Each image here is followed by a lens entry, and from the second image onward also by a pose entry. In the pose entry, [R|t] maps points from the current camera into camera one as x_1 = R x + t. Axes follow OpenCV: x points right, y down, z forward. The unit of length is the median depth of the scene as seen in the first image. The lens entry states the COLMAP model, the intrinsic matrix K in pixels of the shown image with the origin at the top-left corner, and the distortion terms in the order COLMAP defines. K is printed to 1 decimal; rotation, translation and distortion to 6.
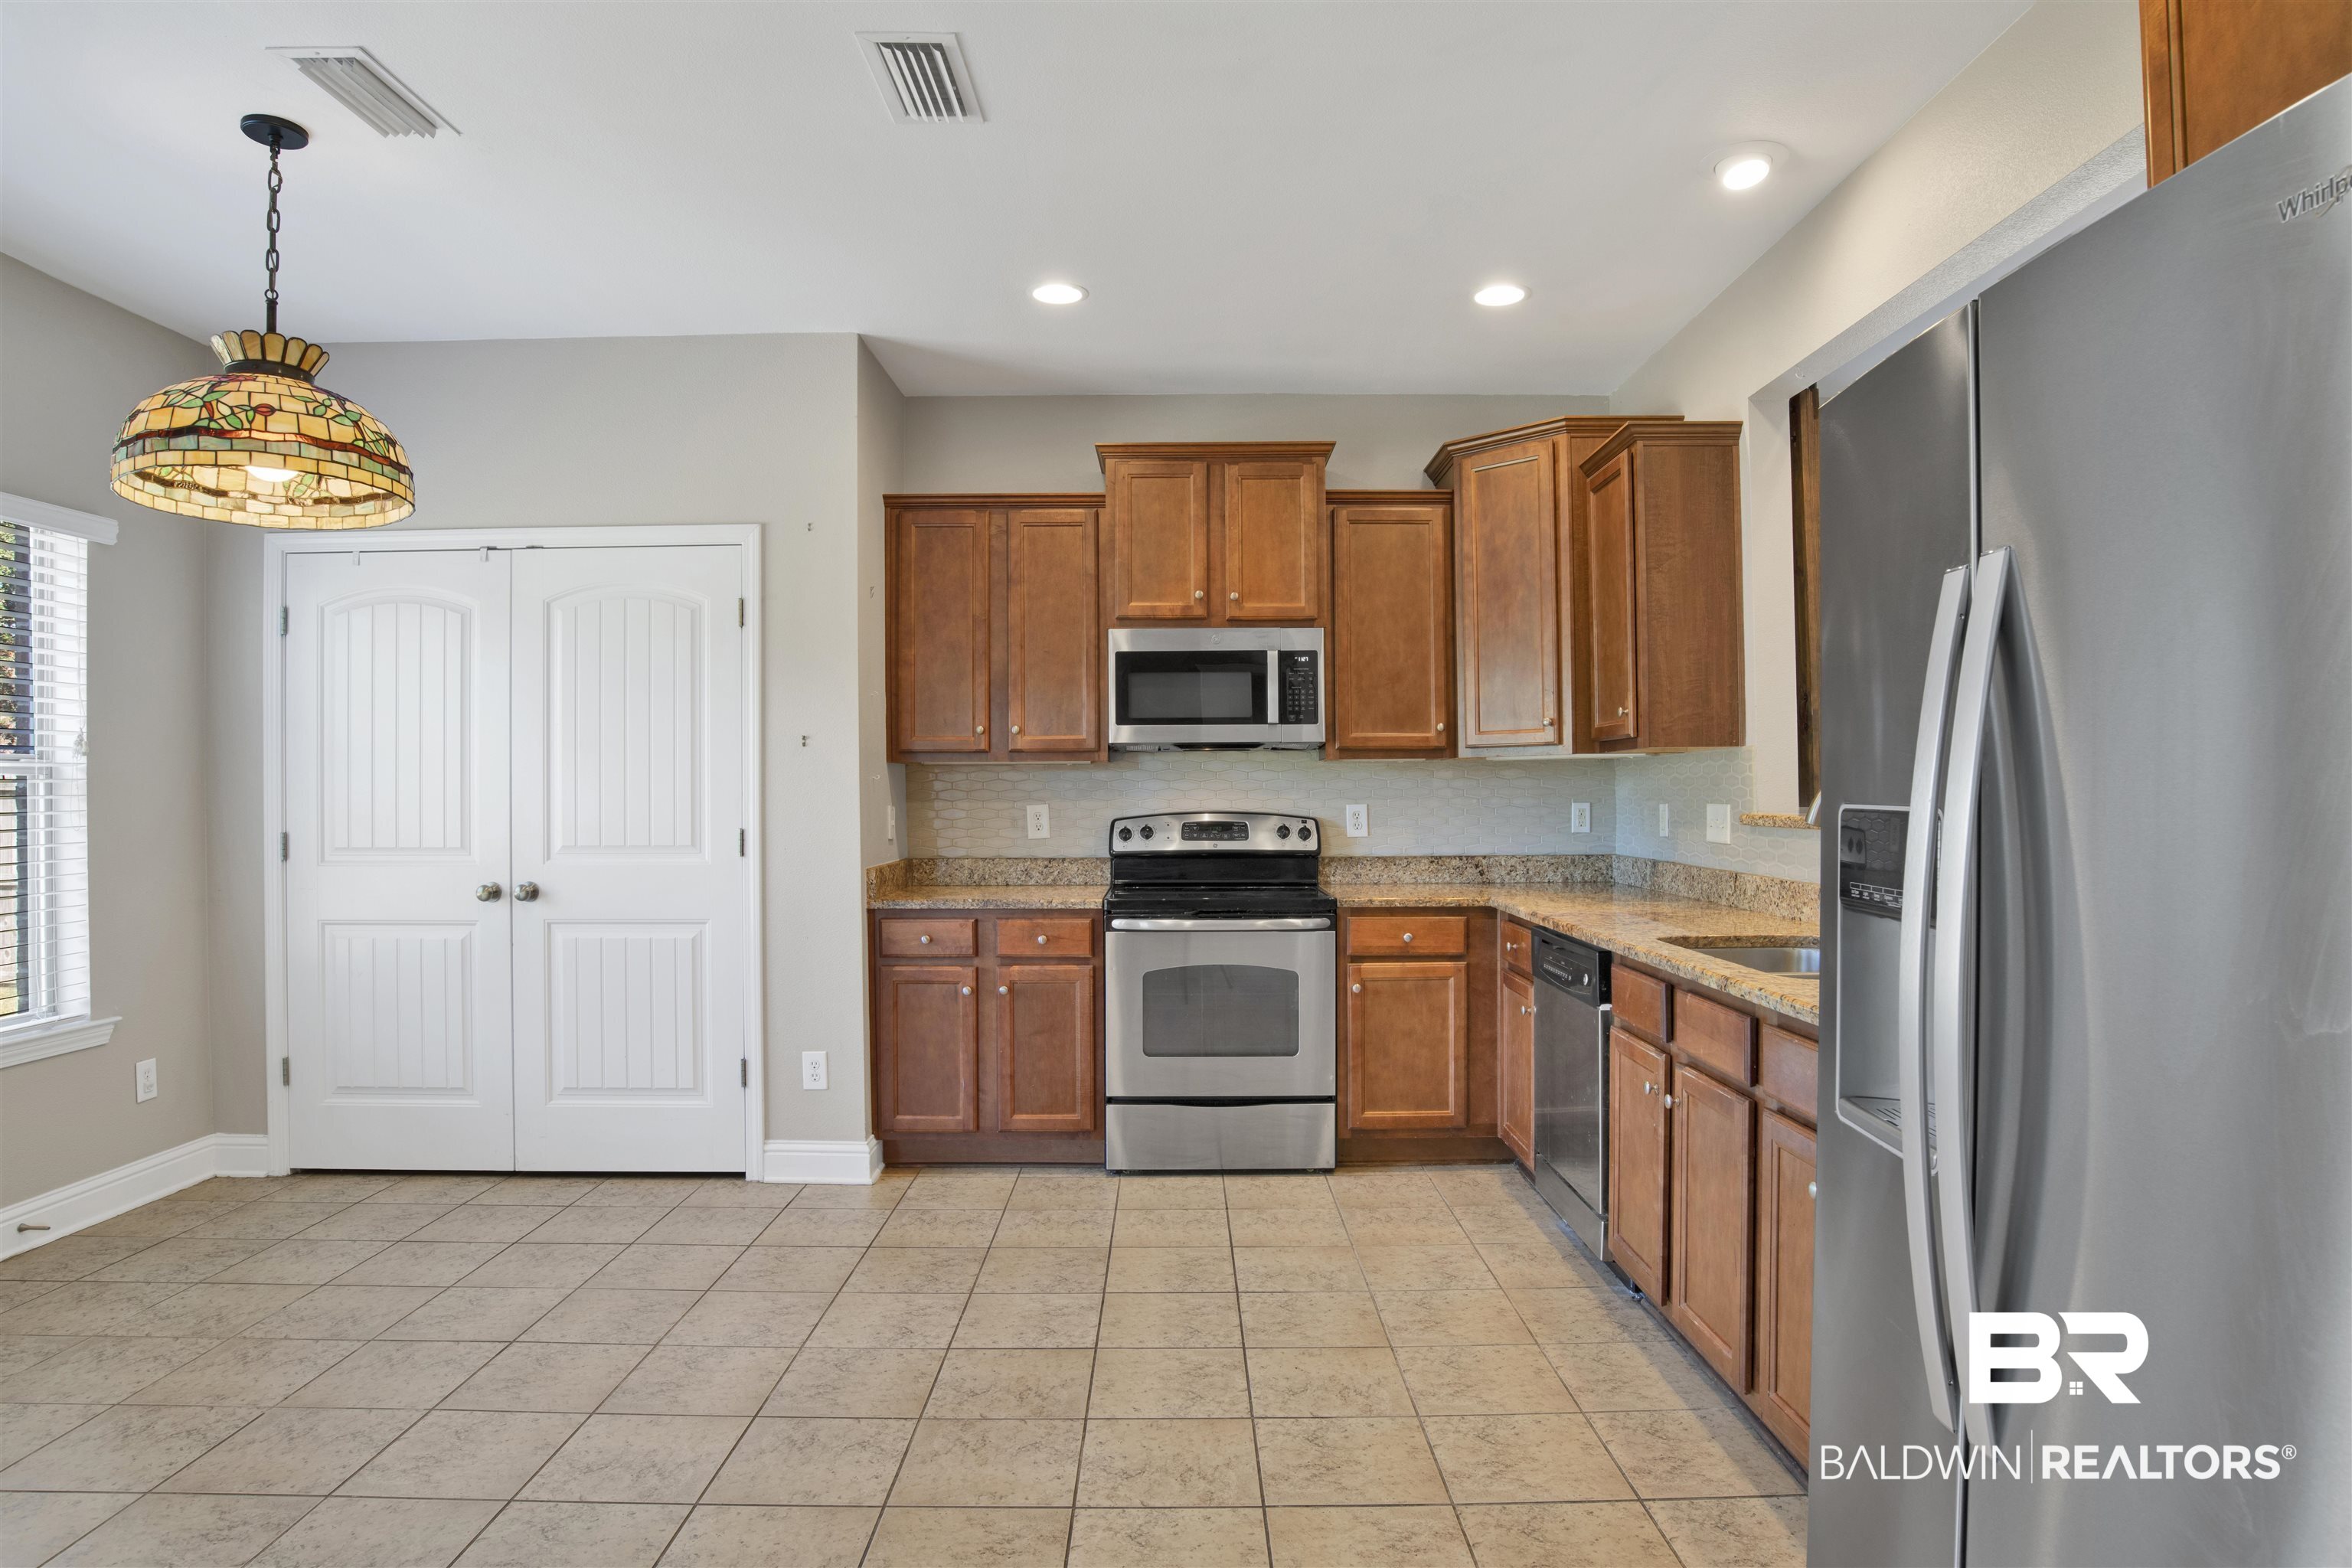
lens RADIAL K [[1363.4, 0, 1189.9], [0, 1363.4, 790.5], [0, 0, 1]] dist [-0.049540, 0.013503]
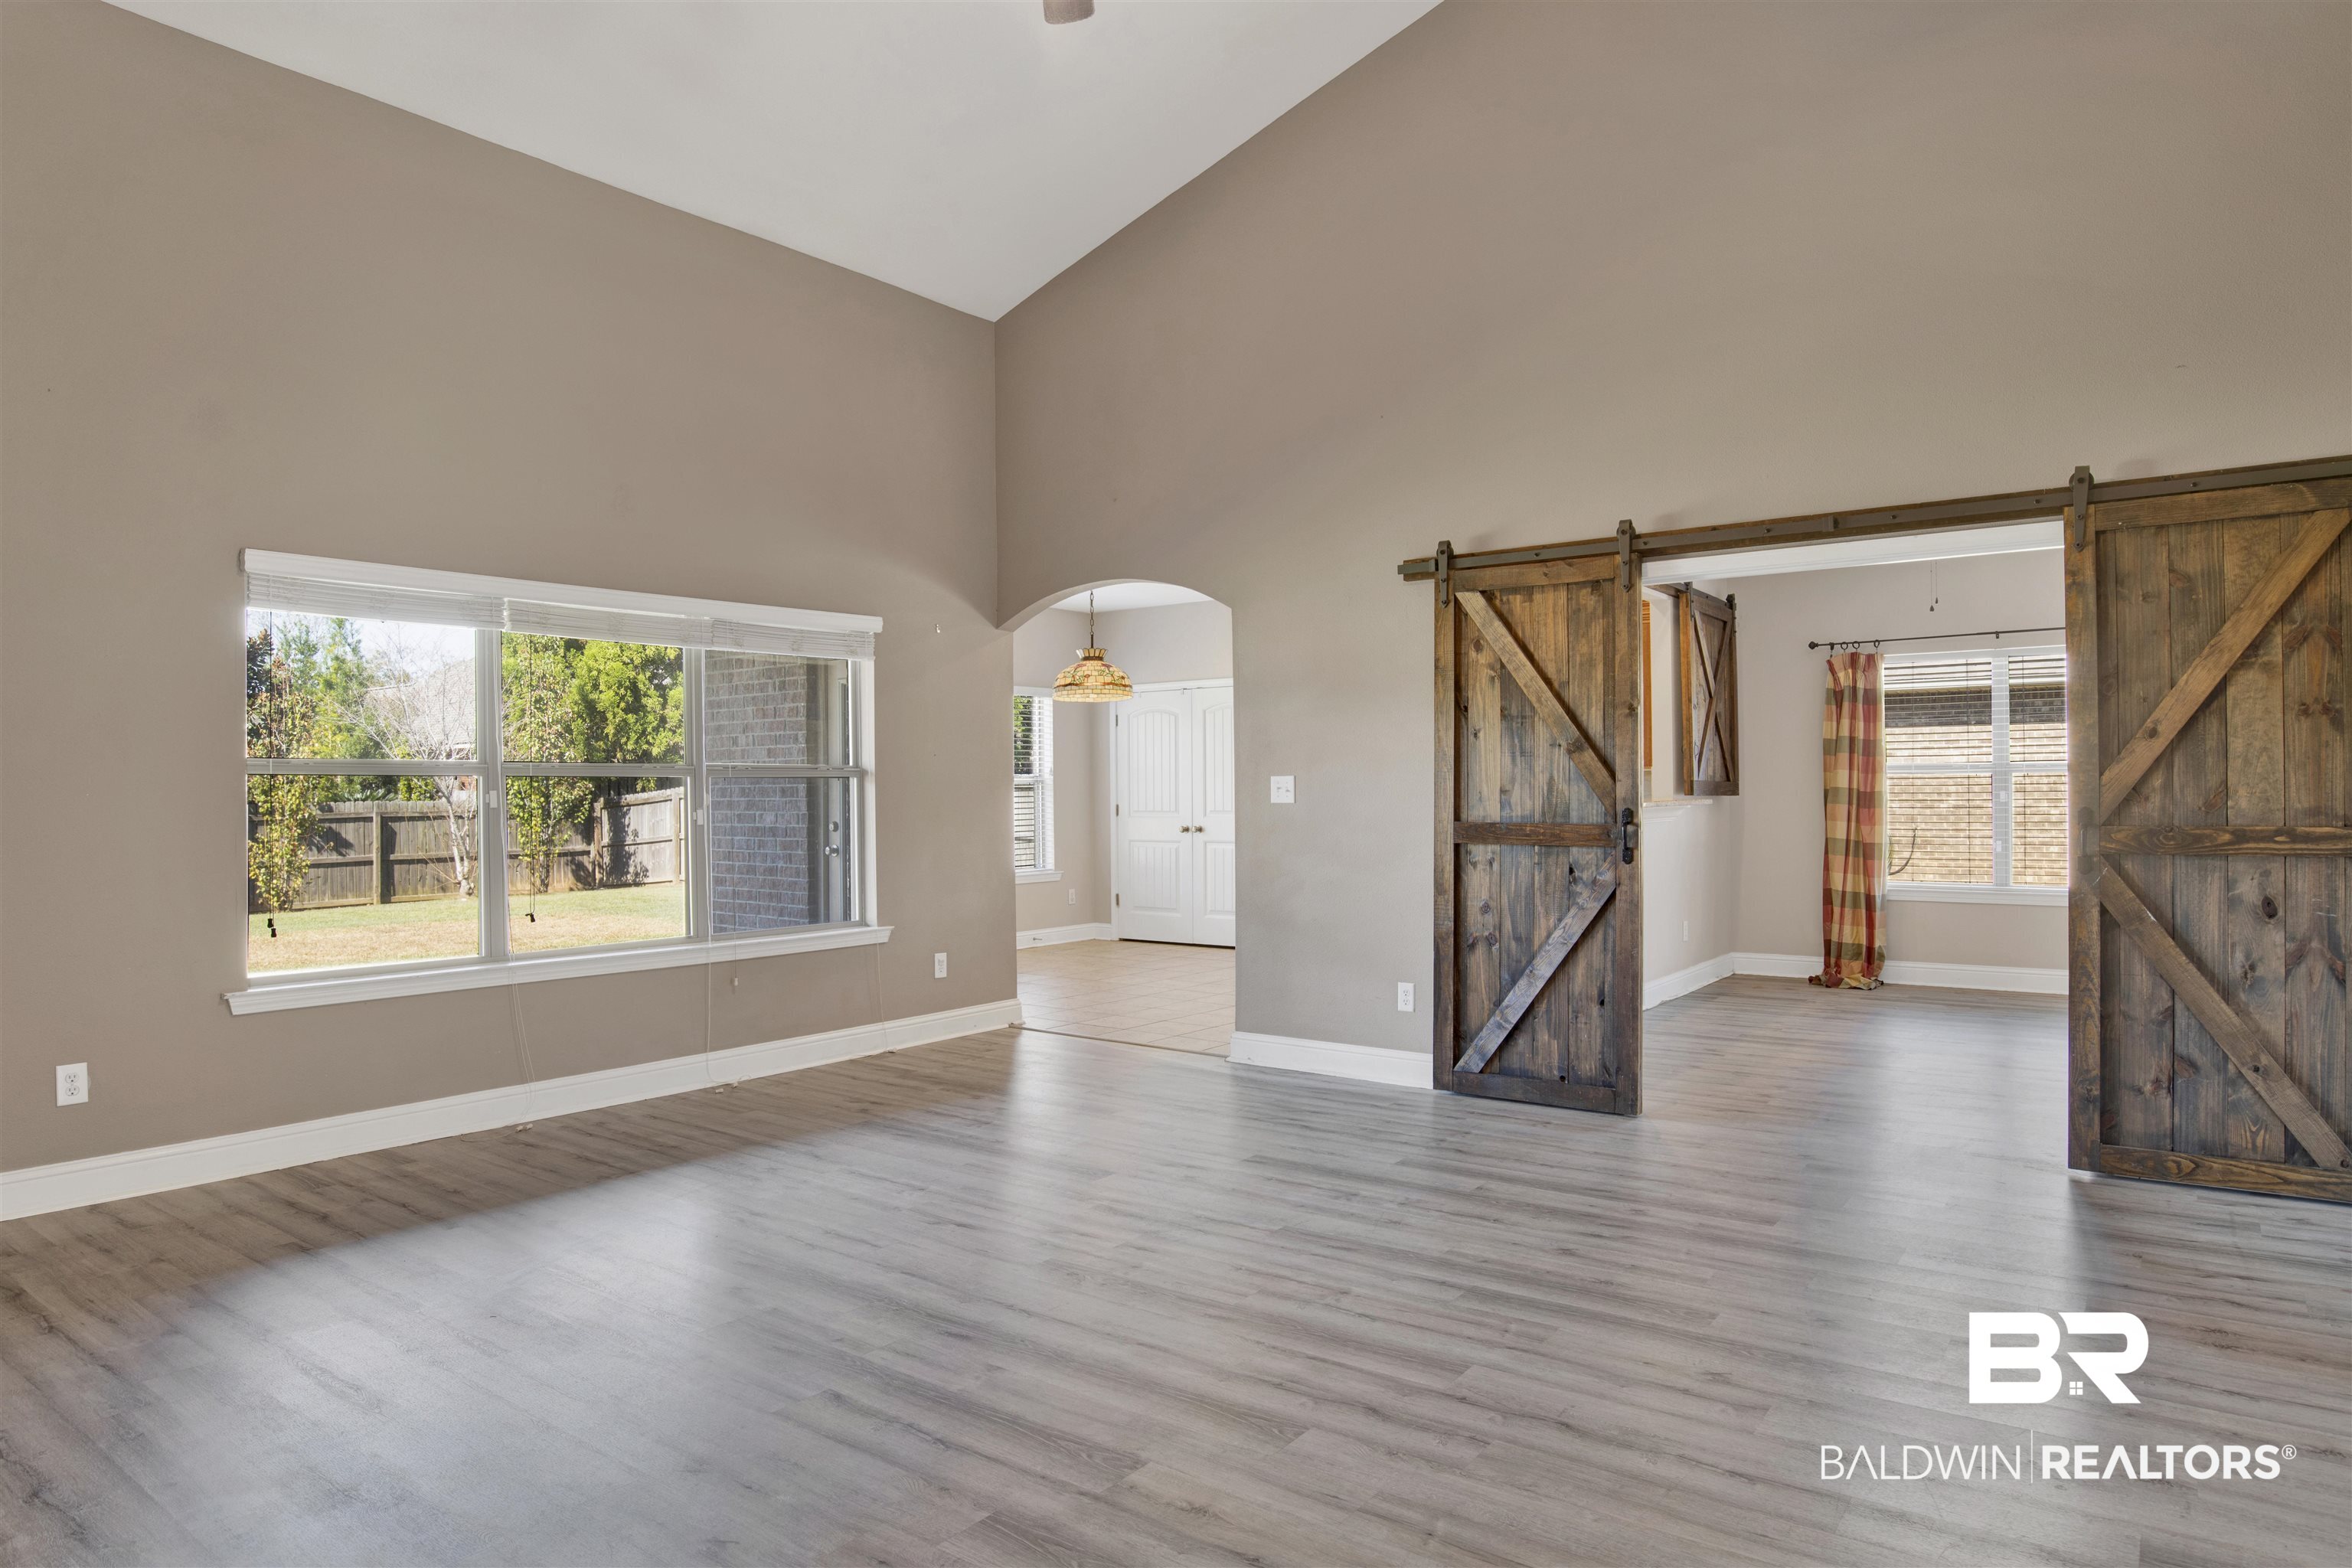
lens RADIAL K [[1363.4, 0, 1209.6], [0, 1363.4, 784.7], [0, 0, 1]] dist [-0.049540, 0.013503]
pose [[0.821803, -0.003124, -0.569763, 0.918252], [0.000777, 0.999990, -0.004363, 0.005202], [0.569771, 0.003143, 0.821797, -1.001814]]
